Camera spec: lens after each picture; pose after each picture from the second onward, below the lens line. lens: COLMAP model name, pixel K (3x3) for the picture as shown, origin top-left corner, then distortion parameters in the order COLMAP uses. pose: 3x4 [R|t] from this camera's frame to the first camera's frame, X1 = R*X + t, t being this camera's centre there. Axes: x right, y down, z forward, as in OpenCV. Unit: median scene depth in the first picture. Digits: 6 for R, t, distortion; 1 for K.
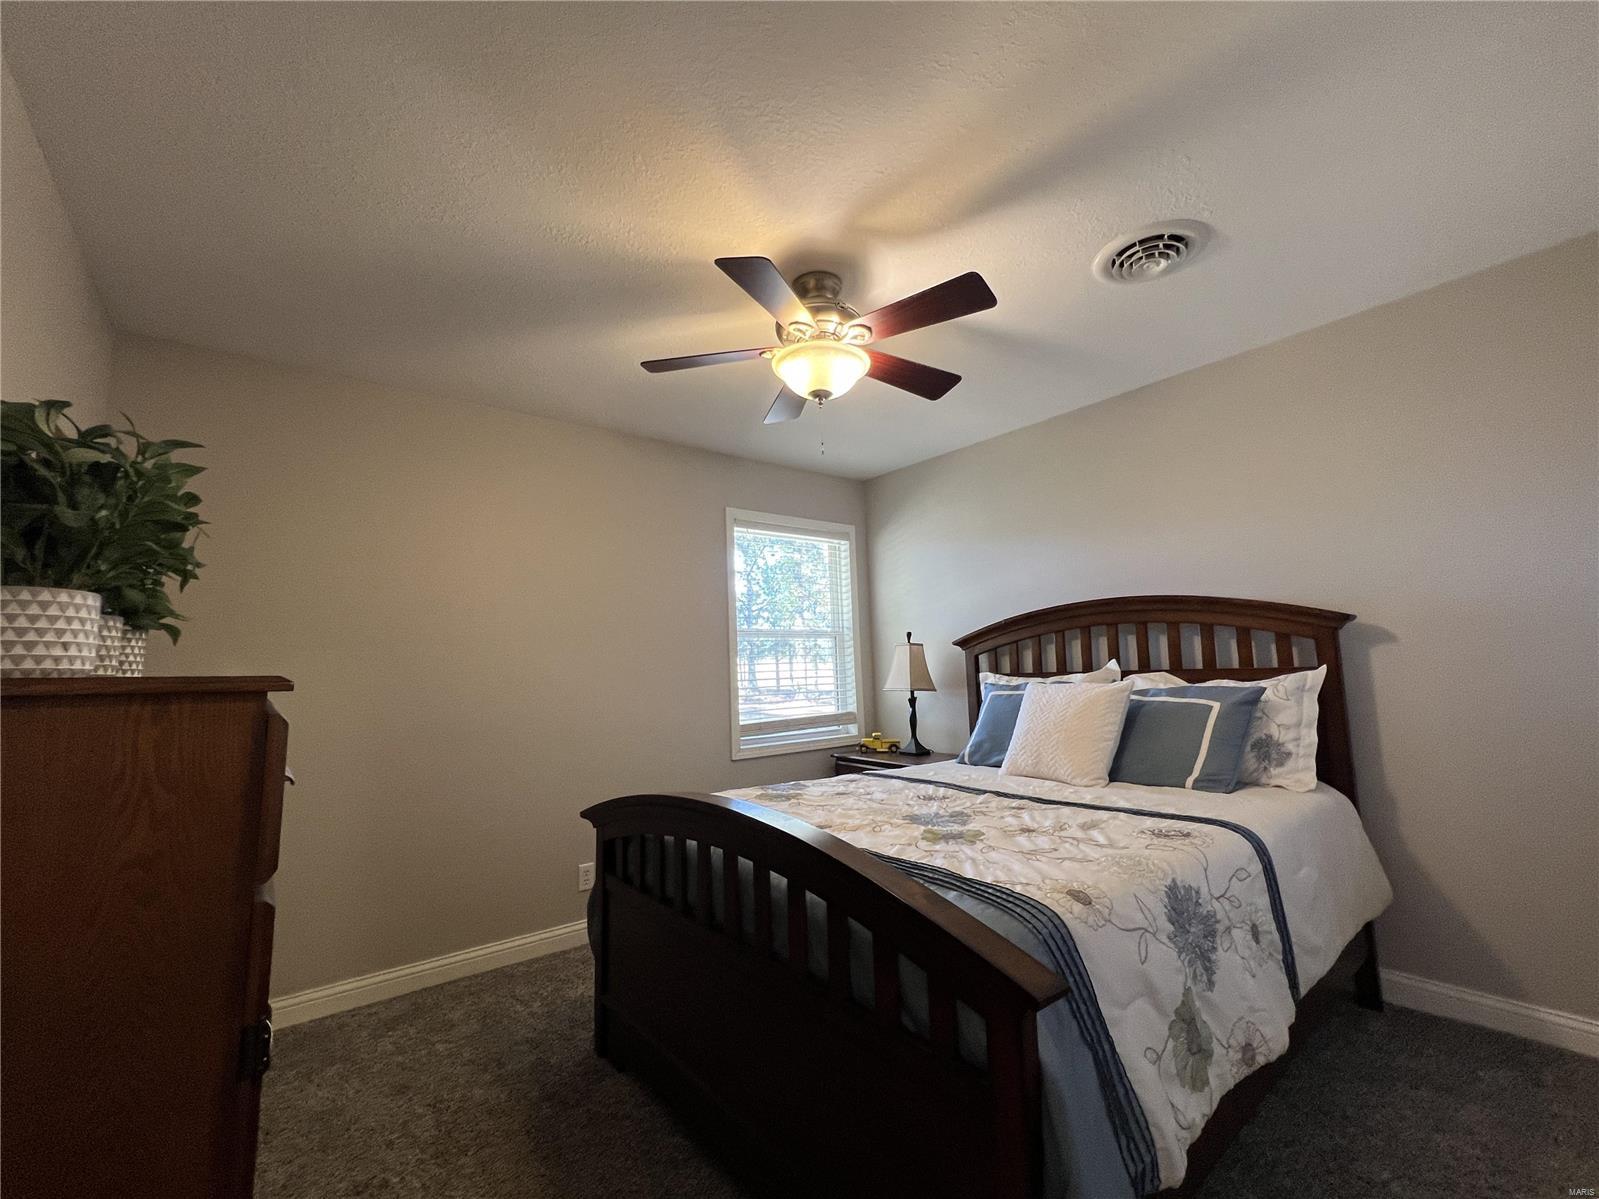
lens RADIAL K [[656.9, 0, 799.5], [0, 656.9, 599.5], [0, 0, 1]] dist [-0.000553, -0.000019]
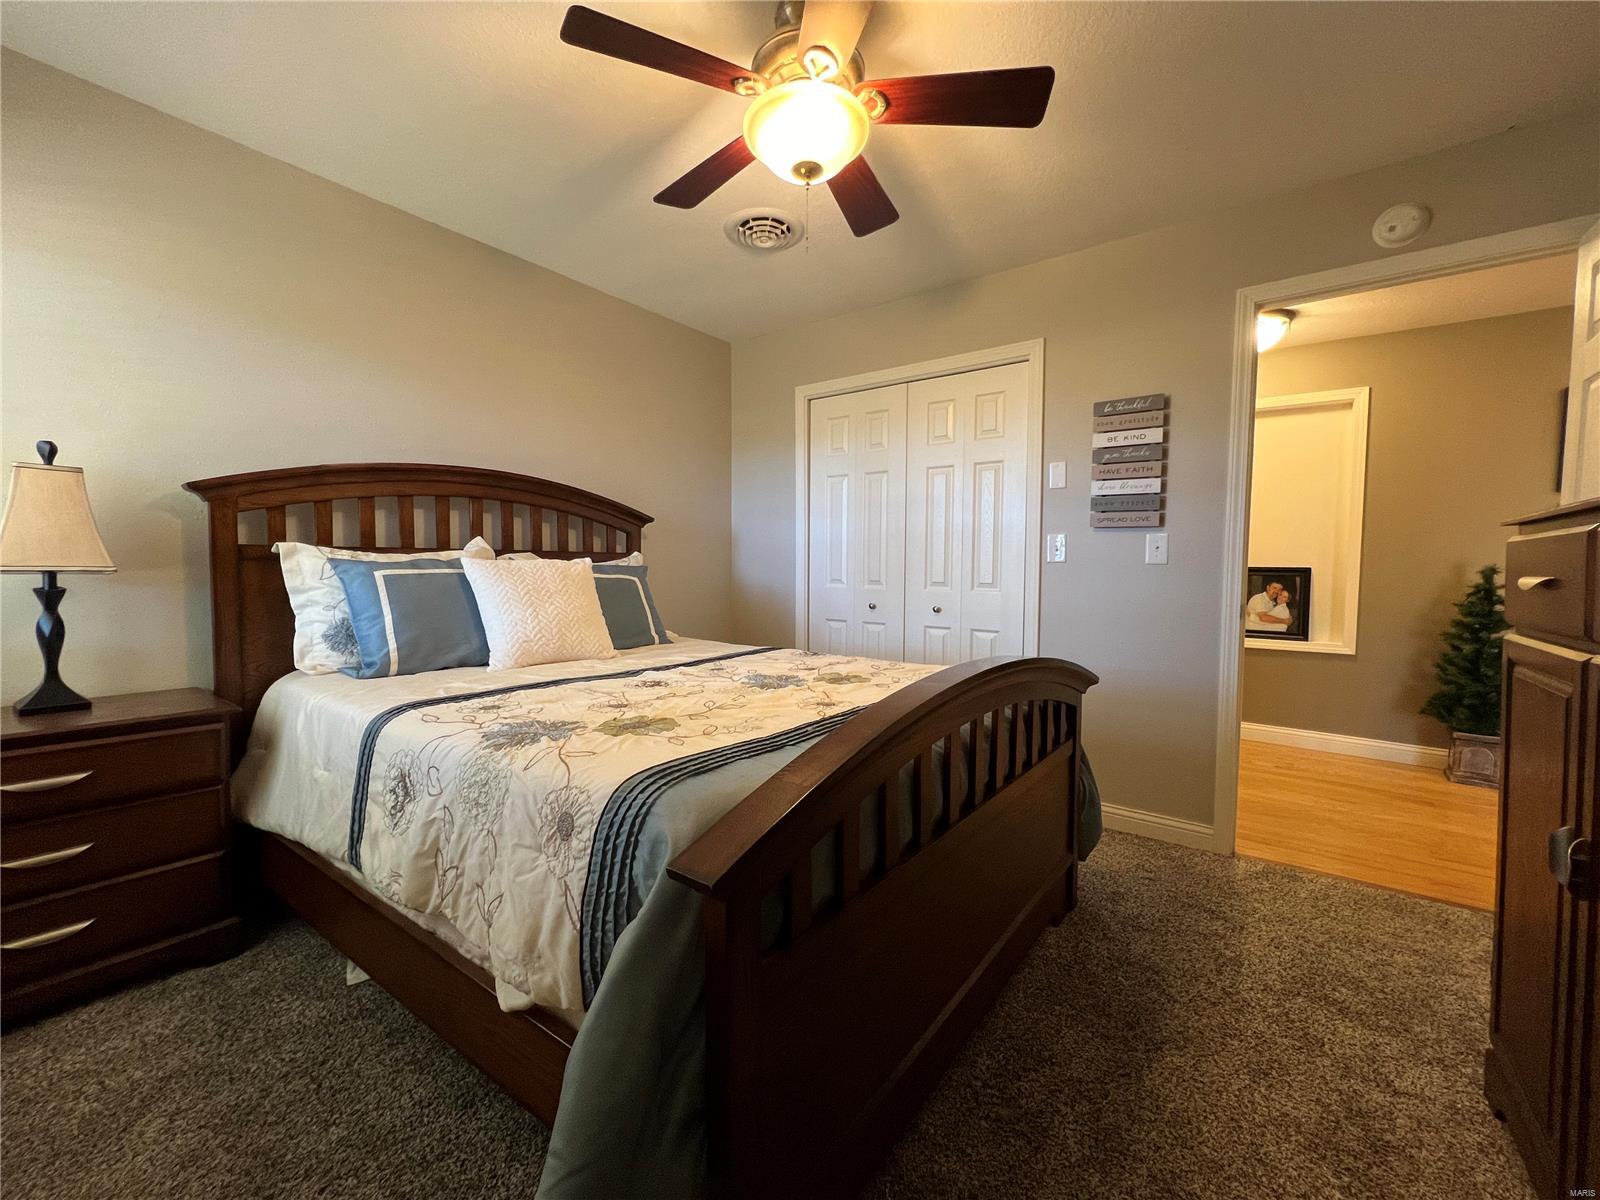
lens RADIAL K [[640.6, 0, 798.2], [0, 640.6, 595.2], [0, 0, 1]] dist [-0.001403, -0.000064]
pose [[-0.199557, -0.010817, 0.979826, -0.462713], [-0.106675, 0.994236, -0.010750, 0.130261], [-0.974062, -0.106669, -0.199561, 0.727717]]
